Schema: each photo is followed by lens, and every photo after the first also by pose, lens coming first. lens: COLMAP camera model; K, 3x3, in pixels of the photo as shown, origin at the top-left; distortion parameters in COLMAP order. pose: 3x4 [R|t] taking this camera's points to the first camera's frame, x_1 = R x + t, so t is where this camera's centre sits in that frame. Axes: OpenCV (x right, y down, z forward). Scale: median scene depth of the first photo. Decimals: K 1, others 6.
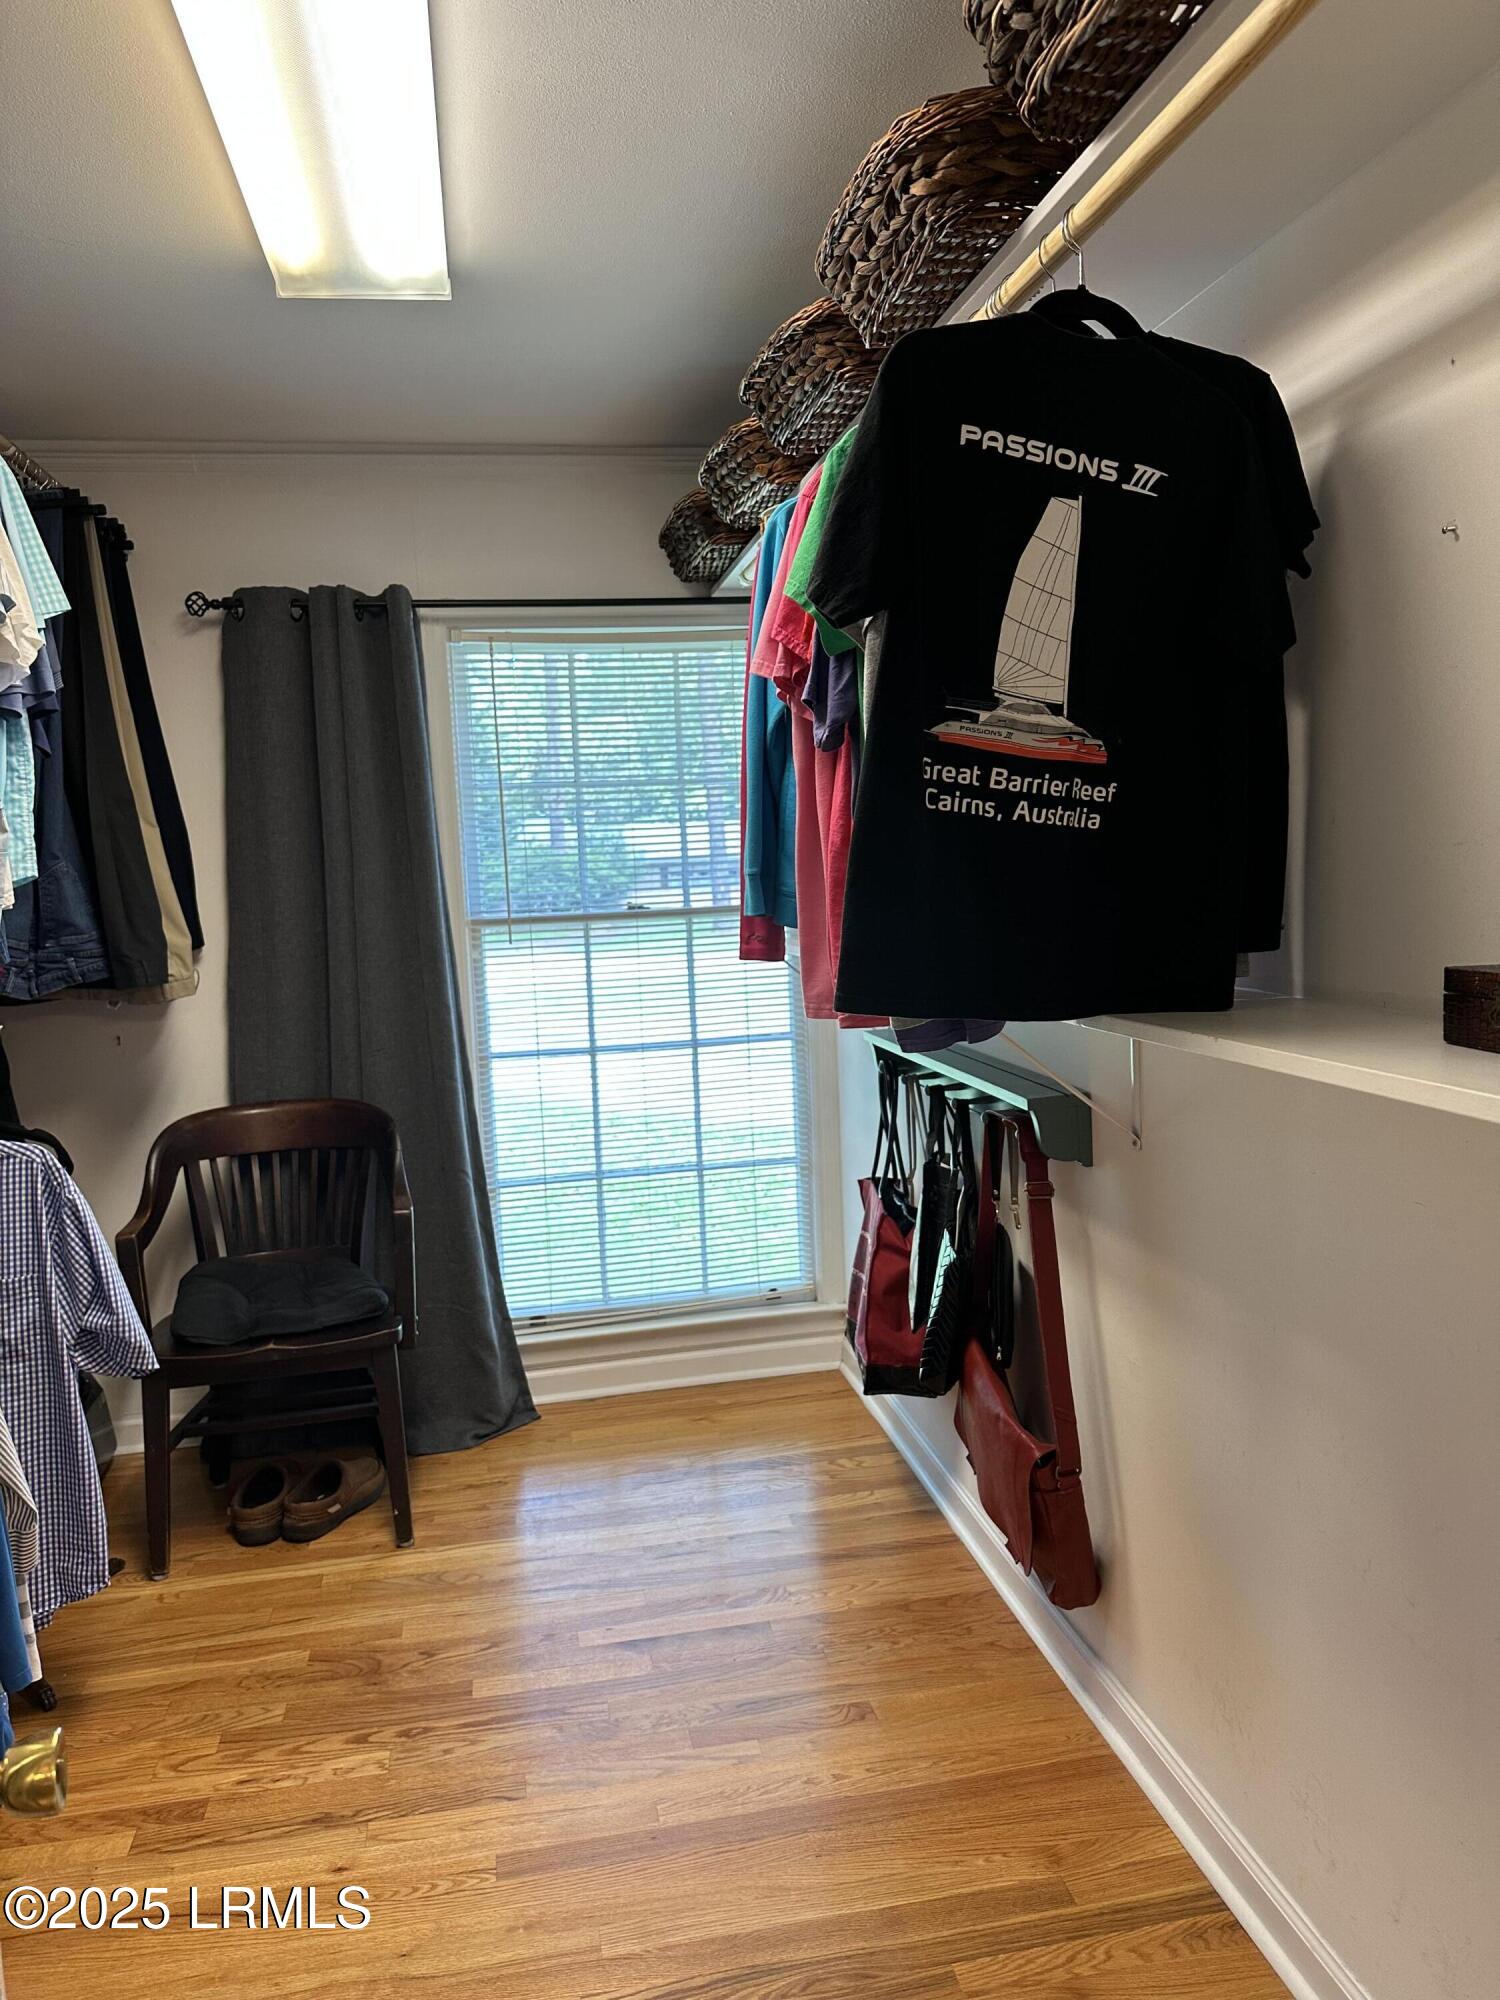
lens RADIAL K [[1397.3, 0, 751.4], [0, 1397.3, 999.9], [0, 0, 1]] dist [0.020243, -0.041591]
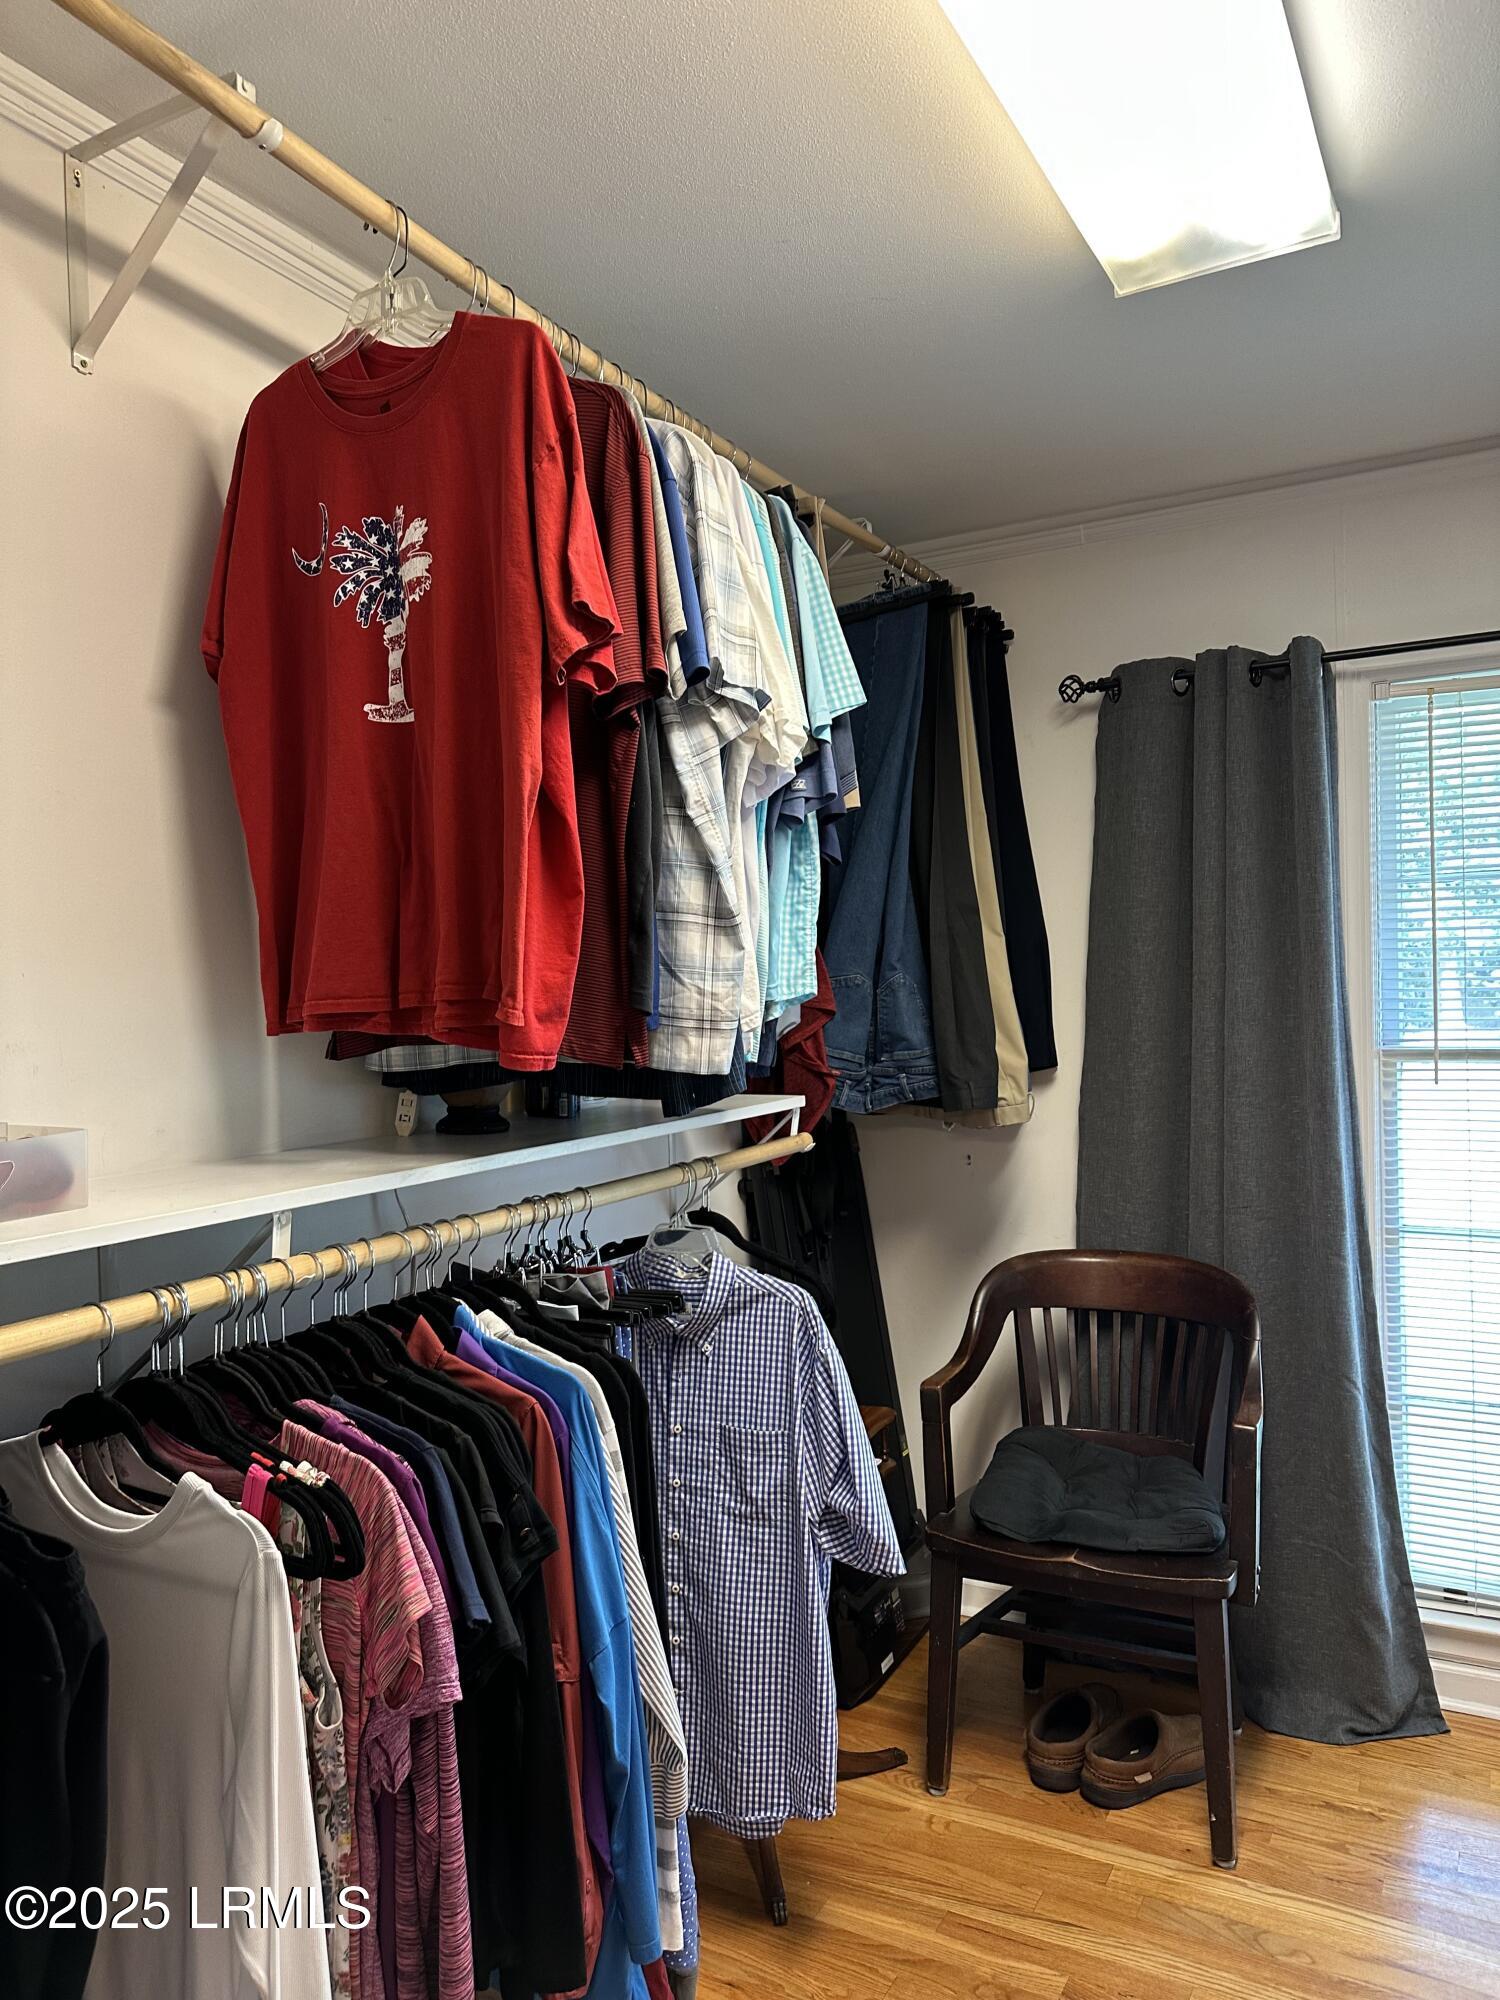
lens RADIAL K [[1397.3, 0, 728.4], [0, 1397.3, 990.7], [0, 0, 1]] dist [0.020243, -0.041591]
pose [[0.764475, 0.025478, -0.644150, 0.024890], [-0.071254, 0.996436, -0.045151, -0.032707], [0.640703, 0.080415, 0.763566, 0.192911]]
